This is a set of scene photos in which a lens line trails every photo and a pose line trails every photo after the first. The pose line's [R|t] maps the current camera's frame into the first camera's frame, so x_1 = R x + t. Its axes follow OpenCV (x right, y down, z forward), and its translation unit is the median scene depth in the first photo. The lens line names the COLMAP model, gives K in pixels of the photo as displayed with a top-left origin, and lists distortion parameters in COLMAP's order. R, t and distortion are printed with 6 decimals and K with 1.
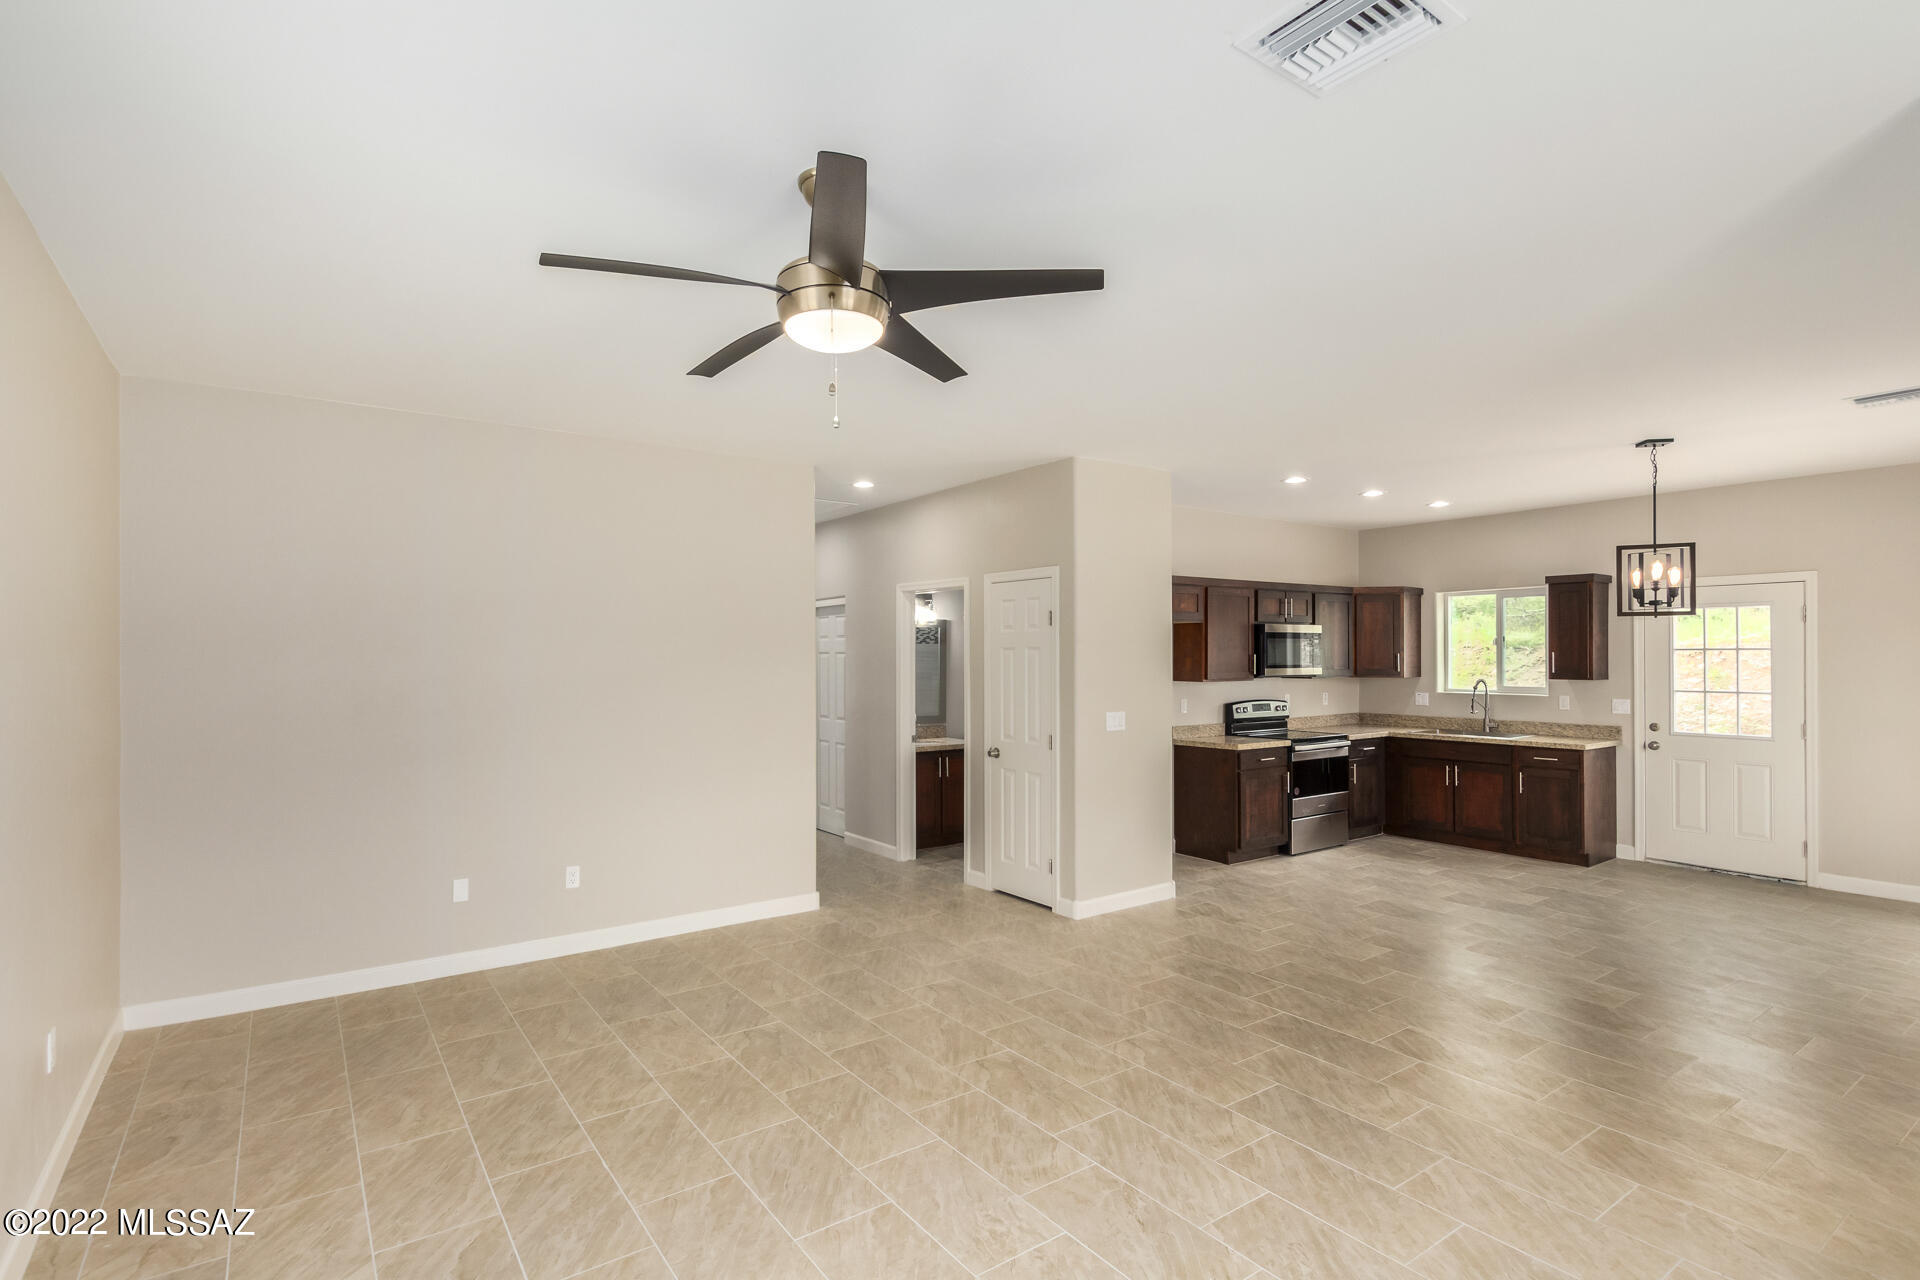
lens RADIAL K [[931.2, 0, 958.9], [0, 931.2, 652.4], [0, 0, 1]] dist [0.016148, -0.007451]
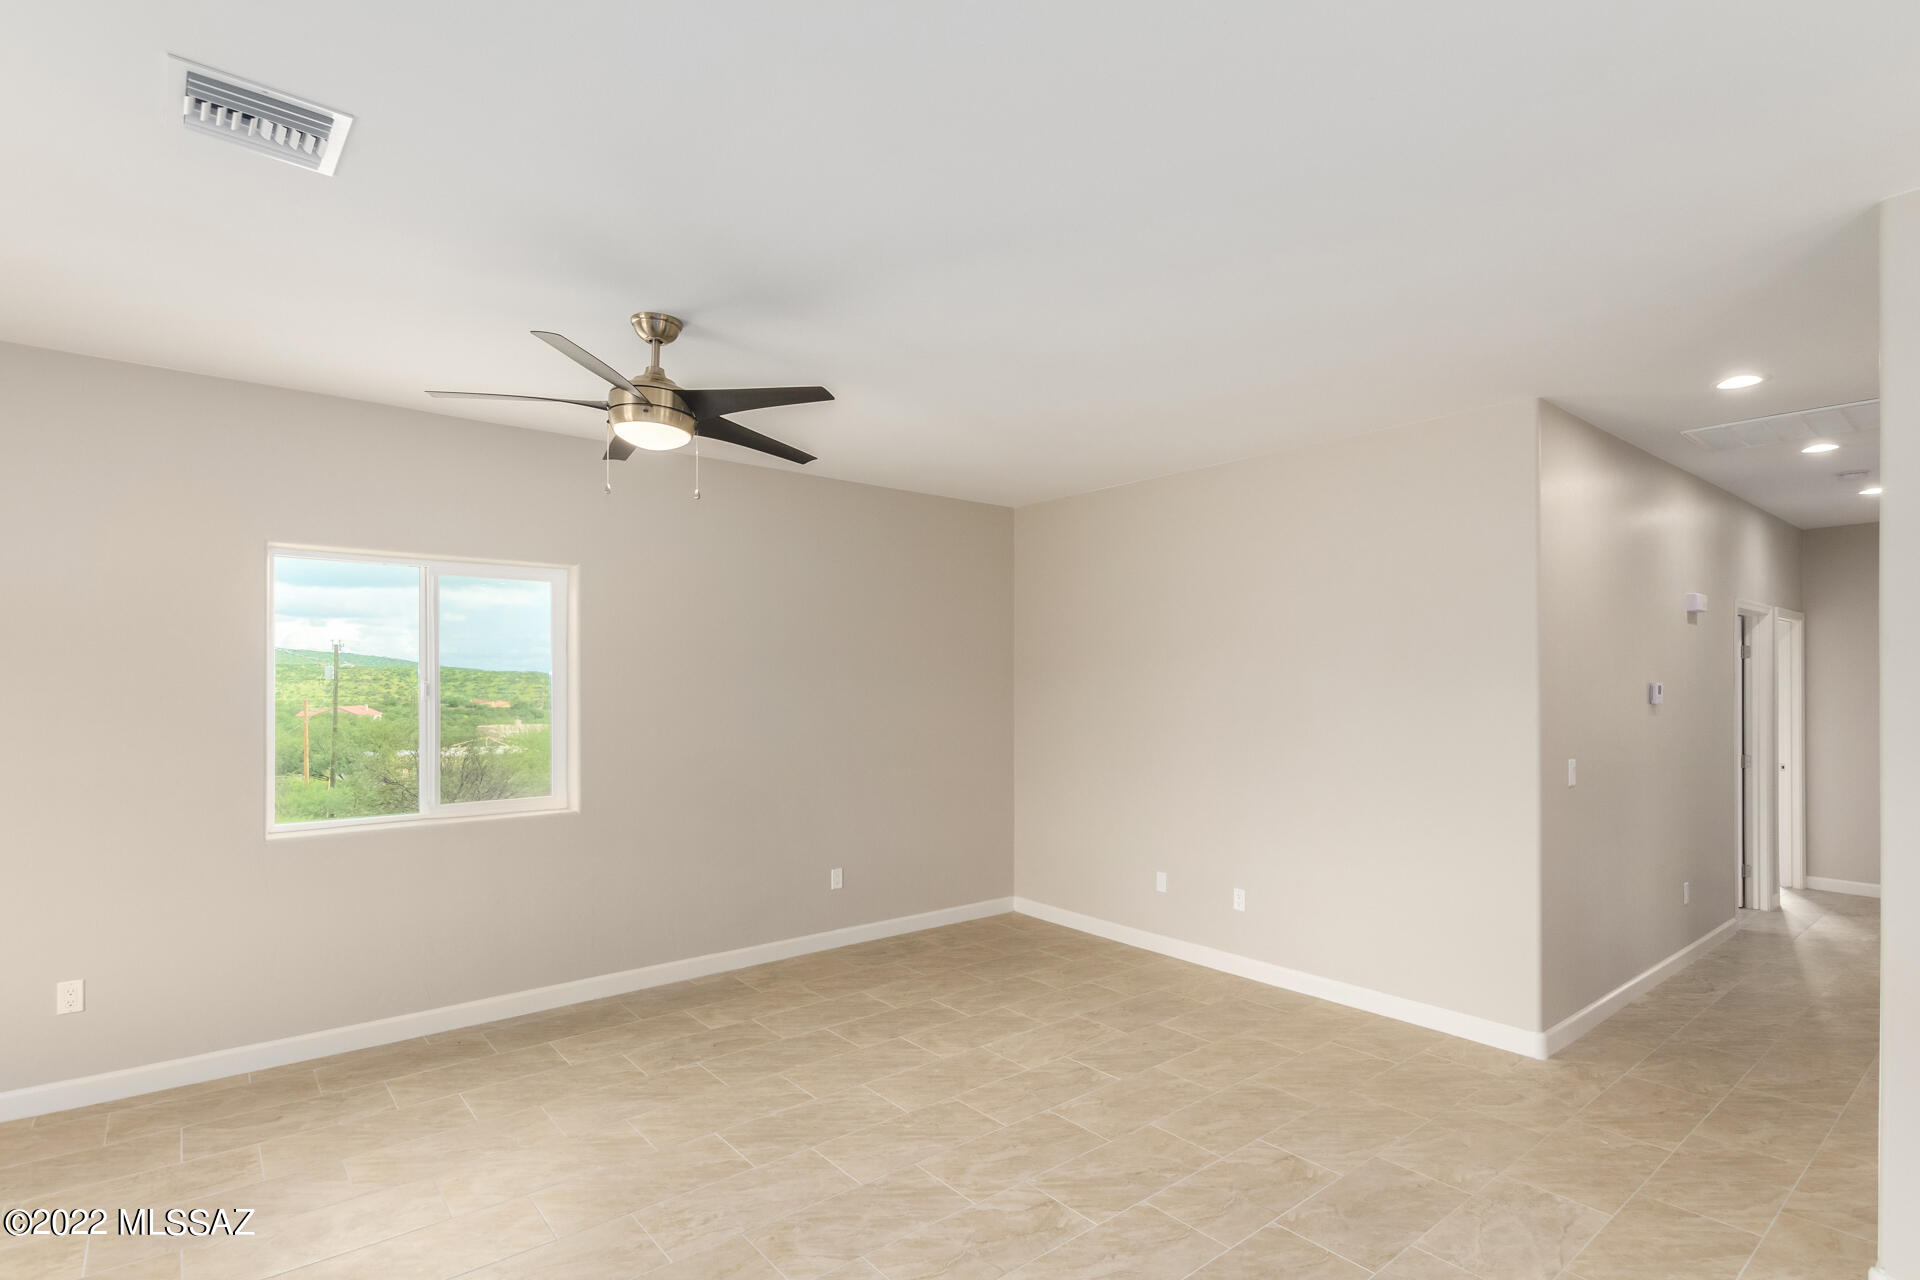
lens RADIAL K [[931.2, 0, 964.7], [0, 931.2, 678.6], [0, 0, 1]] dist [0.016148, -0.007451]
pose [[0.074340, -0.003339, -0.997227, 0.530448], [0.002439, 0.999992, -0.003166, 0.003705], [0.997230, -0.002197, 0.074348, 0.583411]]
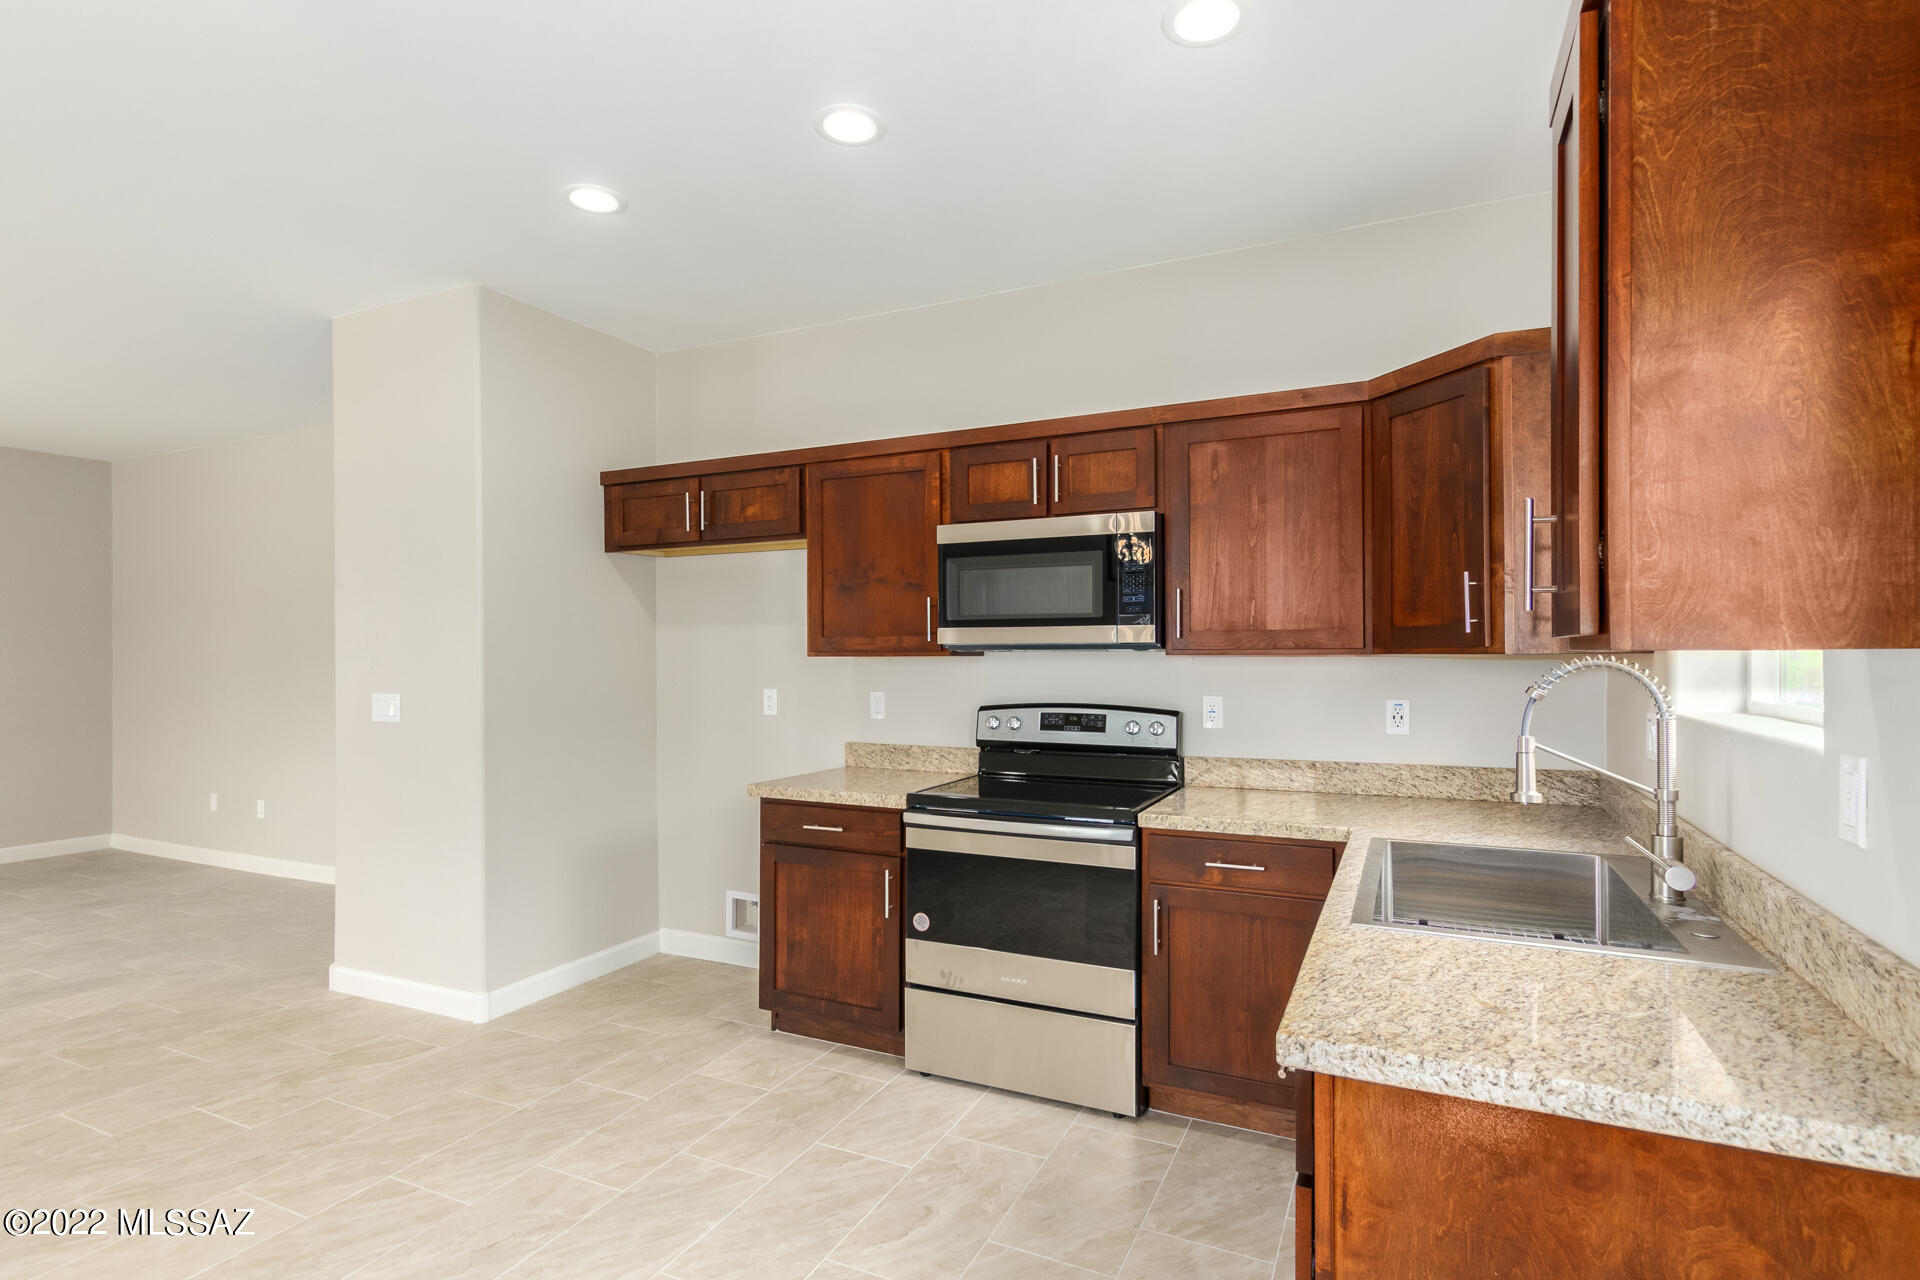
lens RADIAL K [[931.2, 0, 962.8], [0, 931.2, 657.9], [0, 0, 1]] dist [0.016148, -0.007451]
pose [[0.496151, 0.004091, -0.868227, 0.984810], [0.001803, 0.999982, 0.005742, 0.040037], [0.868234, -0.004415, 0.496134, 1.096555]]
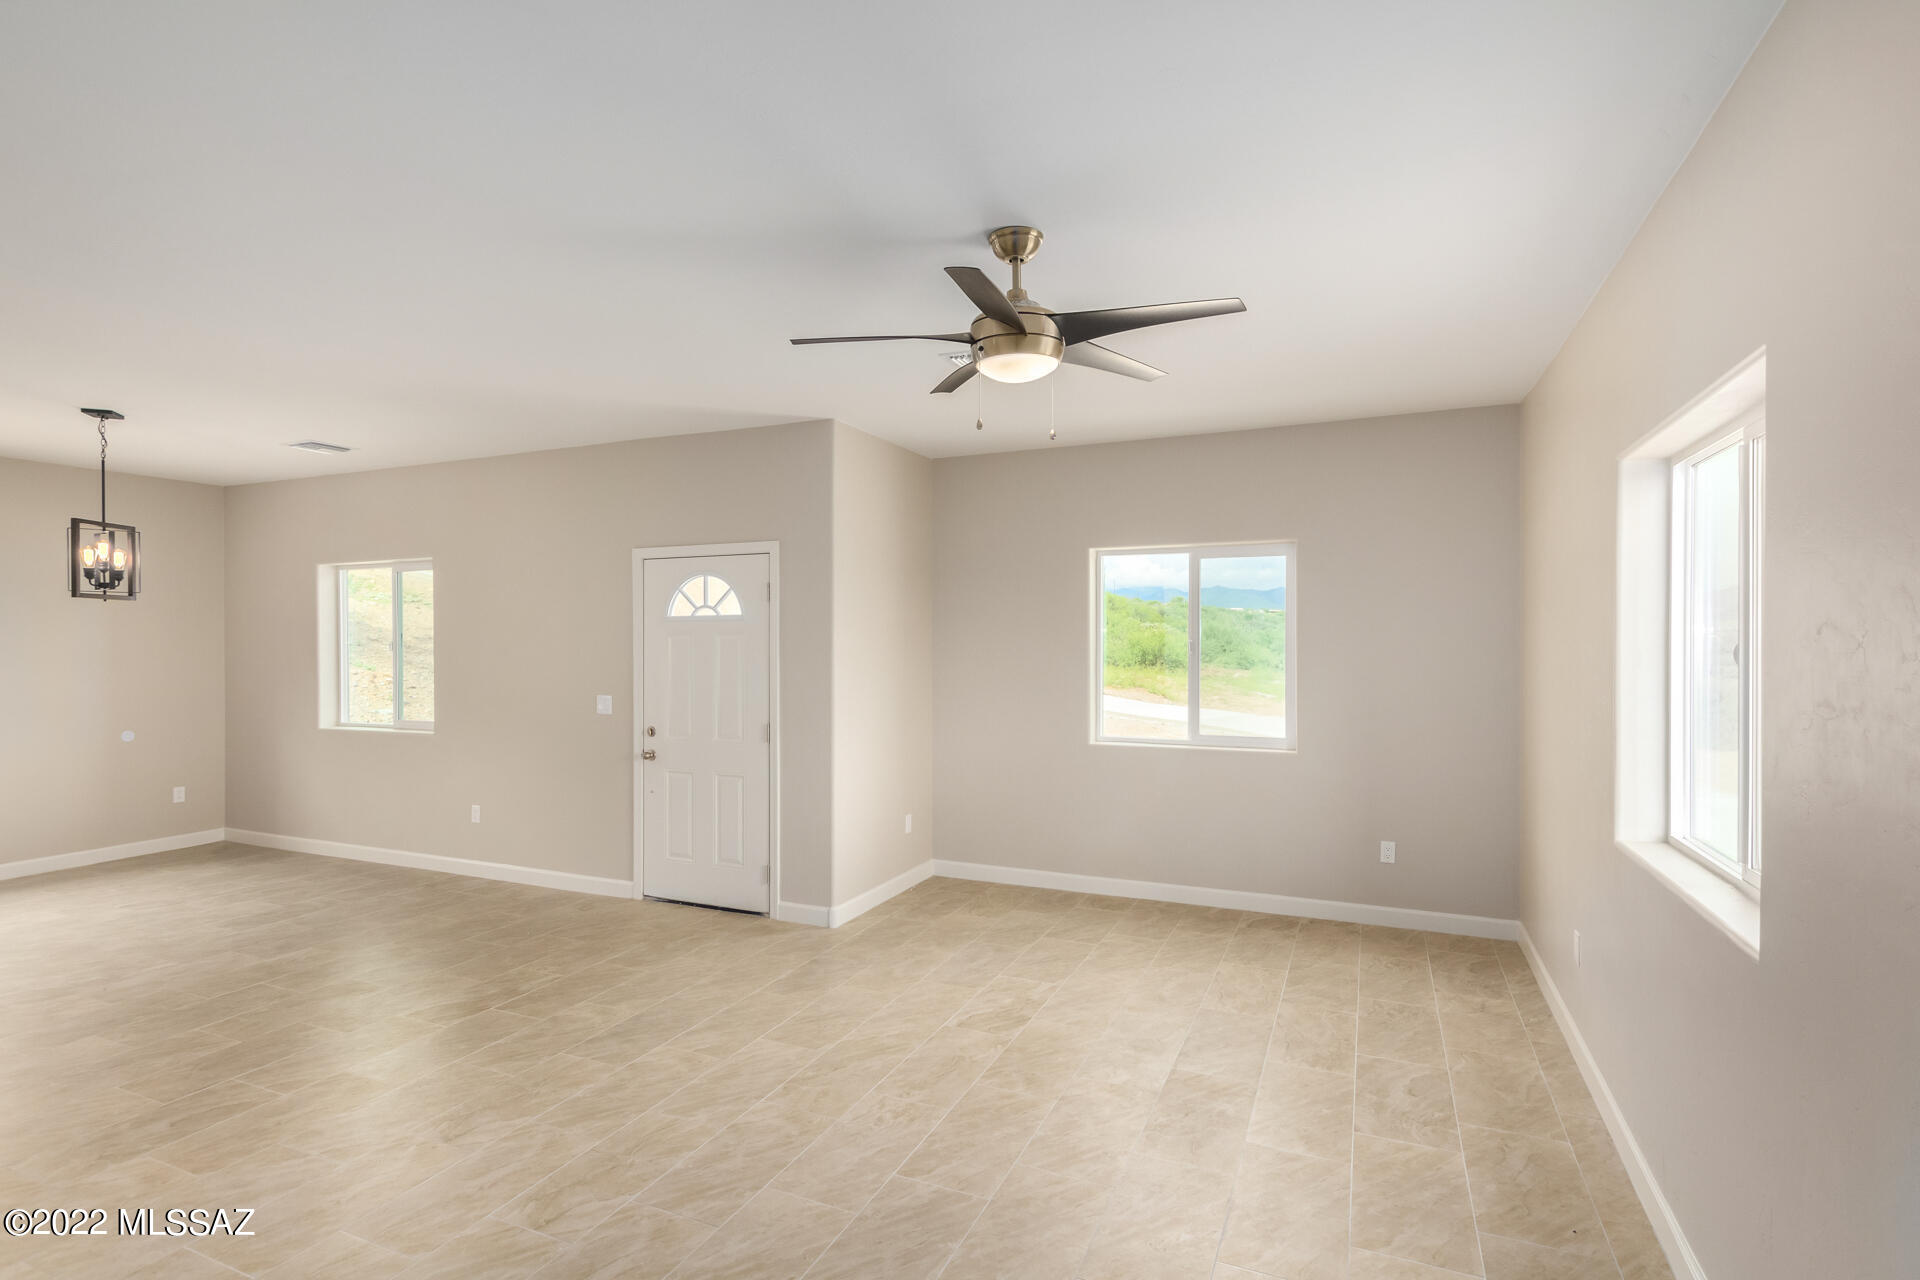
lens RADIAL K [[931.2, 0, 961.8], [0, 931.2, 644.7], [0, 0, 1]] dist [0.016148, -0.007451]
pose [[-0.511212, -0.000189, 0.859455, -0.491144], [-0.001091, 0.999999, -0.000429, 0.005909], [-0.859454, -0.001157, -0.511212, 0.727889]]
